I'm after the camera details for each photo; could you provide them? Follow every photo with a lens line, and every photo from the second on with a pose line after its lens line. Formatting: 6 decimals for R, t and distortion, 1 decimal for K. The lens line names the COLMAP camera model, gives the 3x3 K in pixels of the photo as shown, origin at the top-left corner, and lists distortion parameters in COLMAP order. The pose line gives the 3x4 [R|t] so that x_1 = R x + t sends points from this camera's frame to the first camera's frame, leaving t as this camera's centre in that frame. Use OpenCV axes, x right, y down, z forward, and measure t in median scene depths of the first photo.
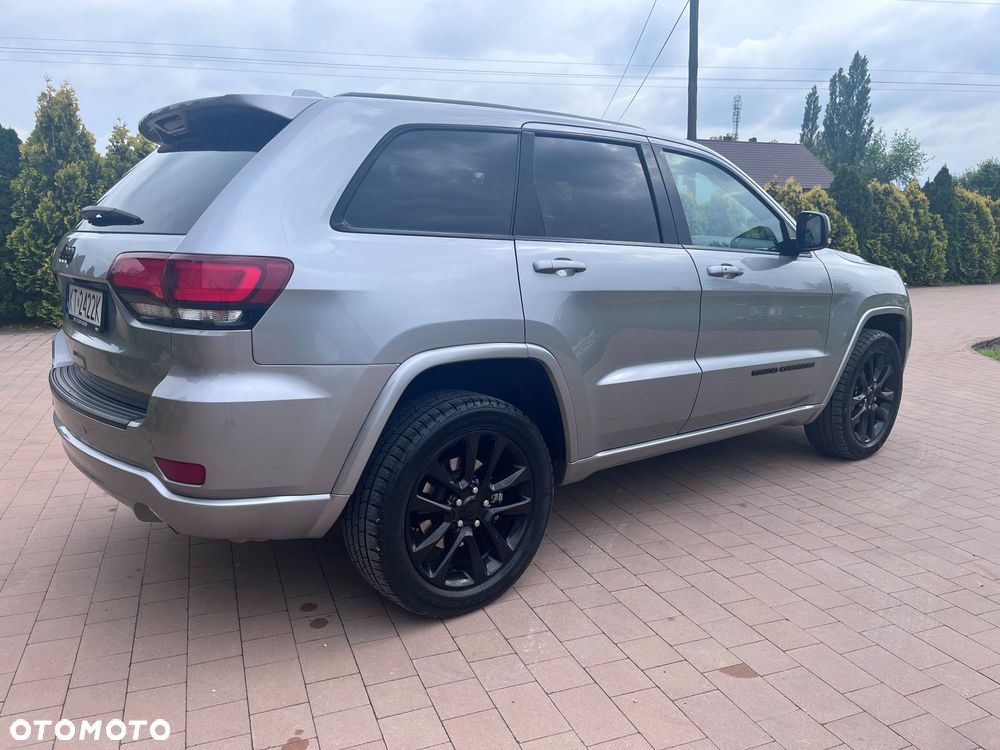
lens RADIAL K [[756.4, 0, 510.4], [0, 756.4, 372.0], [0, 0, 1]] dist [0.072946, -0.102936]
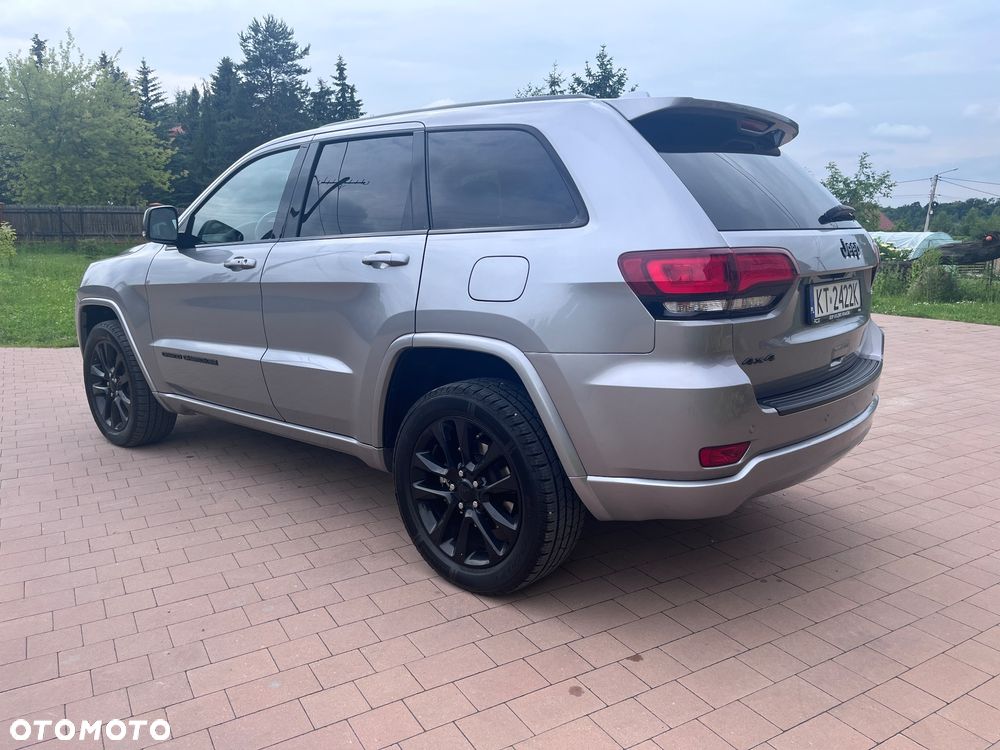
lens RADIAL K [[756.4, 0, 505.2], [0, 756.4, 375.3], [0, 0, 1]] dist [0.072946, -0.102936]
pose [[-0.154698, -0.198517, 0.967812, -1.402540], [0.184578, 0.956549, 0.225710, -0.283785], [-0.970566, 0.213554, -0.111335, 1.460952]]
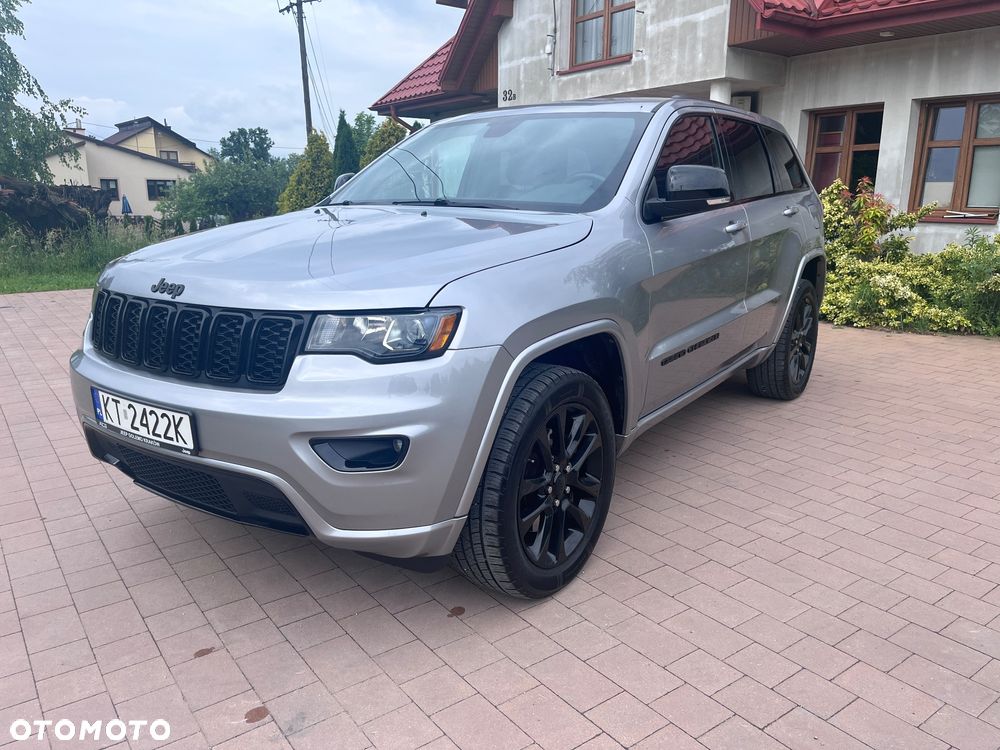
lens RADIAL K [[756.4, 0, 499.7], [0, 756.4, 377.2], [0, 0, 1]] dist [0.072946, -0.102936]
pose [[-0.968191, 0.056367, -0.243780, 0.615617], [-0.049076, 0.912591, 0.405918, -0.527299], [0.245352, 0.404970, -0.880796, 2.836754]]
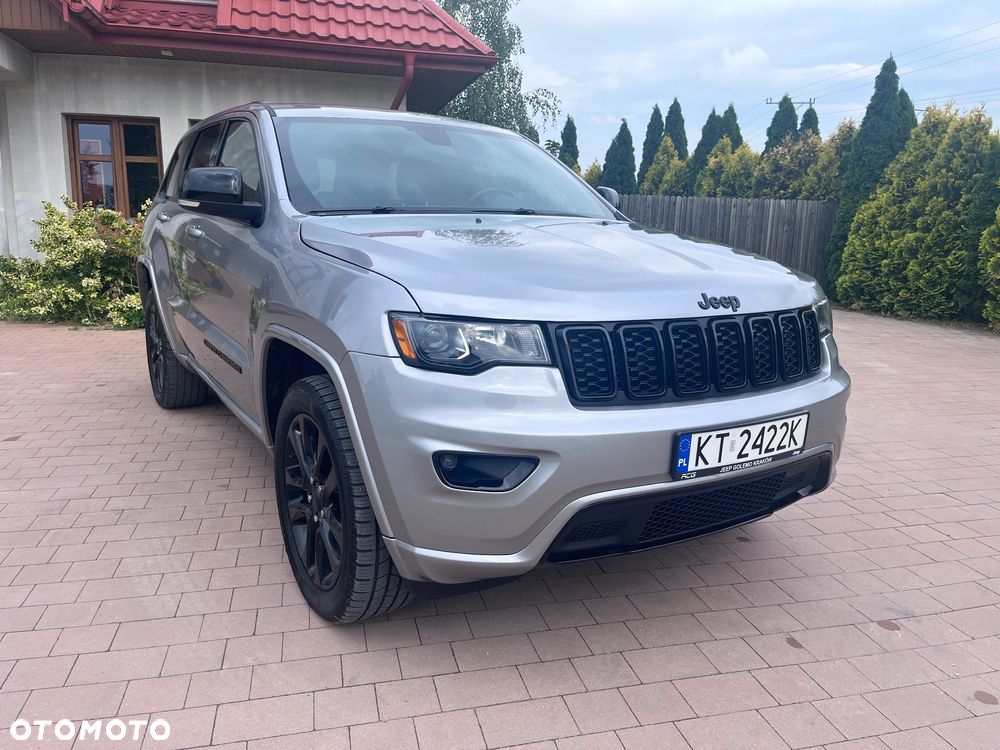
lens RADIAL K [[756.4, 0, 505.8], [0, 756.4, 377.7], [0, 0, 1]] dist [0.072946, -0.102936]
pose [[-0.132821, 0.196804, -0.971405, 1.540326], [-0.209980, 0.952253, 0.221634, -0.315357], [0.968642, 0.233413, -0.085154, 1.860393]]
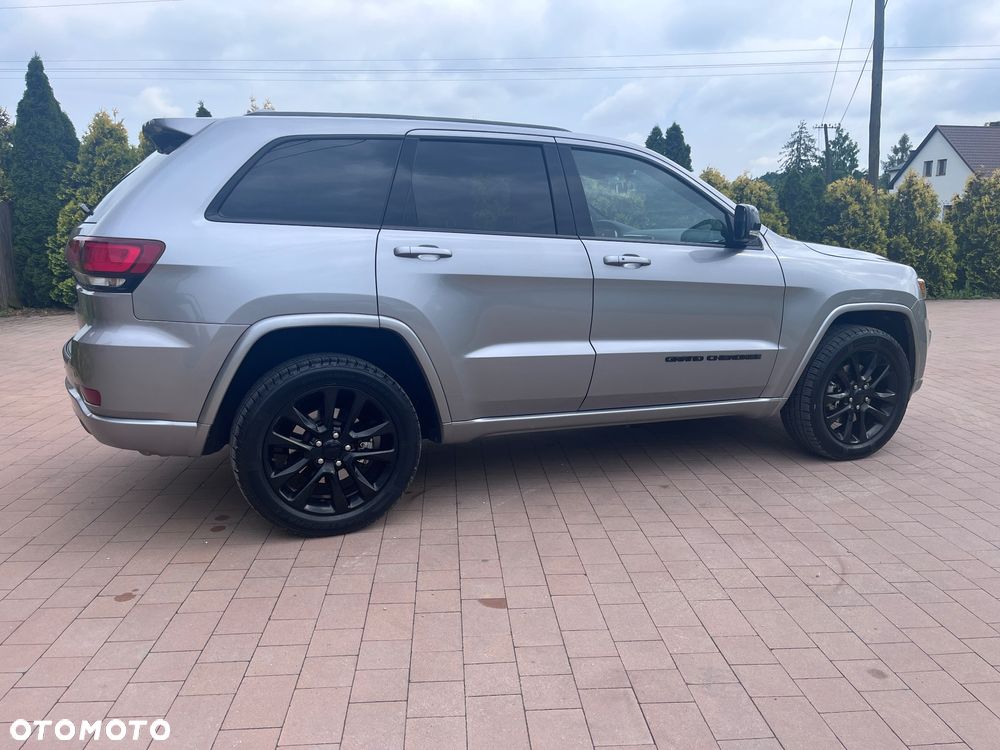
lens RADIAL K [[756.4, 0, 506.9], [0, 756.4, 372.0], [0, 0, 1]] dist [0.072946, -0.102936]
pose [[0.955026, 0.054621, -0.291446, 0.527669], [-0.054054, 0.998488, 0.010003, 0.026078], [0.291552, 0.006200, 0.956535, -0.078171]]
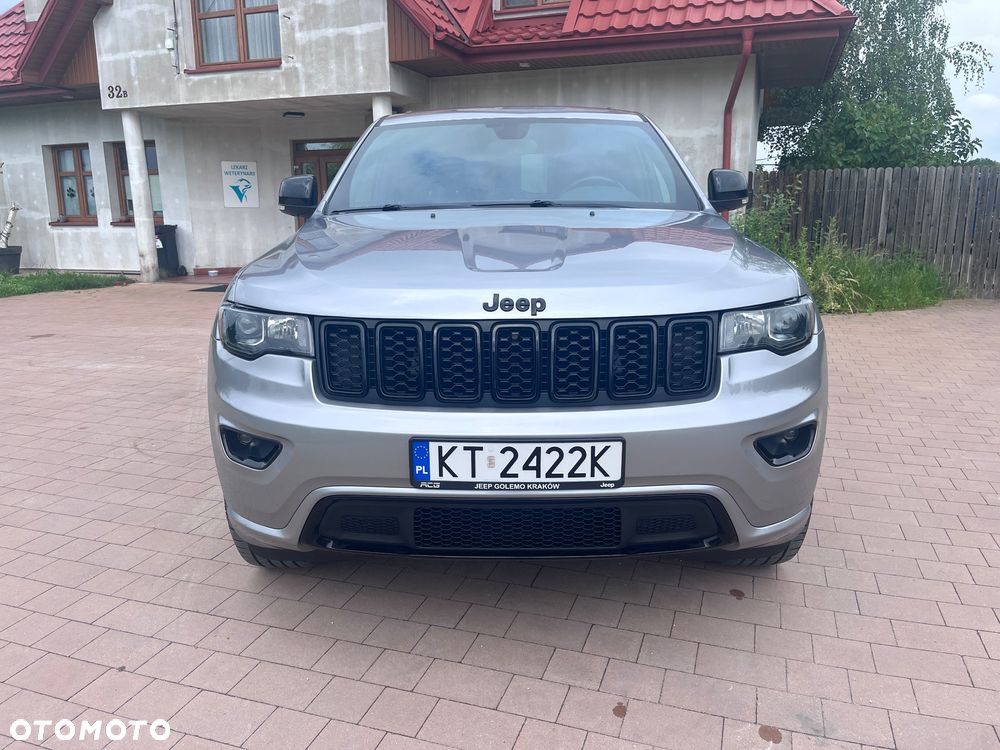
lens RADIAL K [[756.4, 0, 495.4], [0, 756.4, 376.7], [0, 0, 1]] dist [0.072946, -0.102936]
pose [[-0.657988, 0.170734, -0.733418, 1.282428], [-0.133052, 0.932275, 0.336394, -0.430767], [0.741181, 0.318926, -0.590709, 2.399352]]
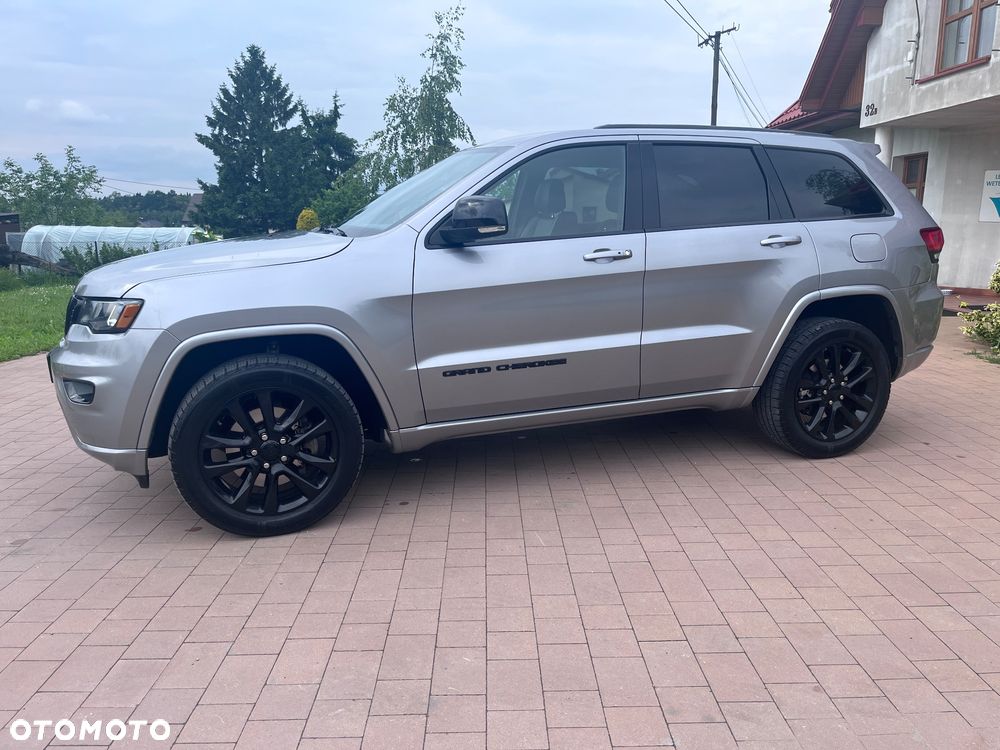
lens RADIAL K [[756.4, 0, 506.9], [0, 756.4, 374.8], [0, 0, 1]] dist [0.072946, -0.102936]
pose [[-0.938160, -0.073162, 0.338383, -0.378914], [0.061926, 0.926188, 0.371942, -0.554402], [-0.340618, 0.369895, -0.864382, 2.931295]]
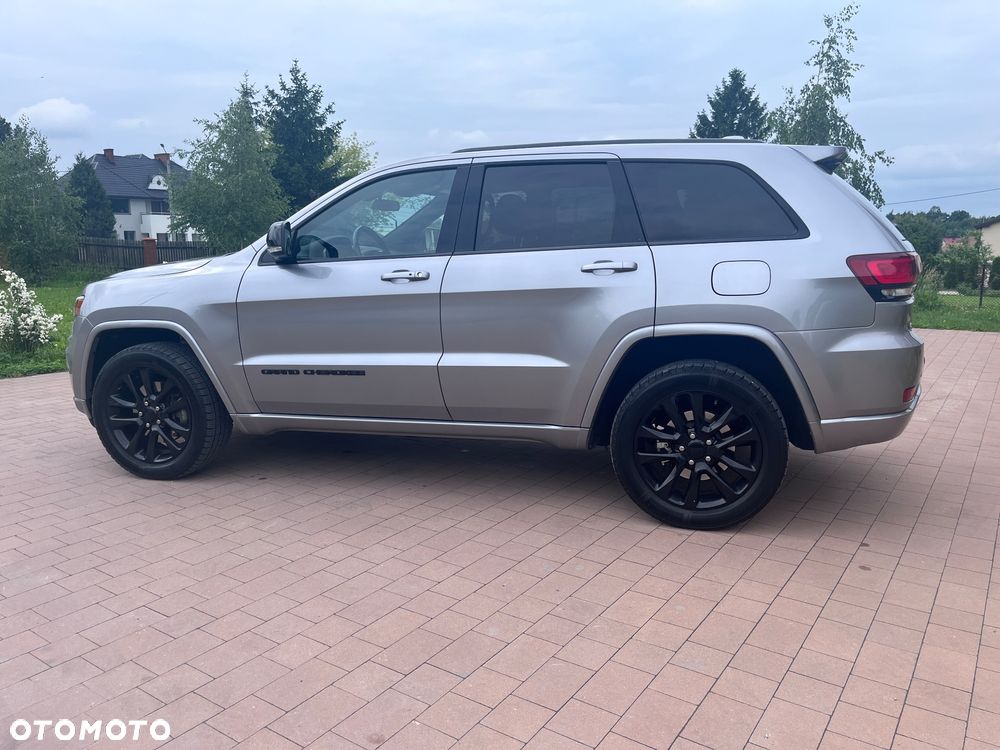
lens RADIAL K [[756.4, 0, 505.7], [0, 756.4, 376.0], [0, 0, 1]] dist [0.072946, -0.102936]
pose [[-0.553515, -0.151604, 0.818925, -1.294306], [0.155747, 0.947103, 0.280603, -0.434788], [-0.818147, 0.282863, -0.500624, 2.267827]]
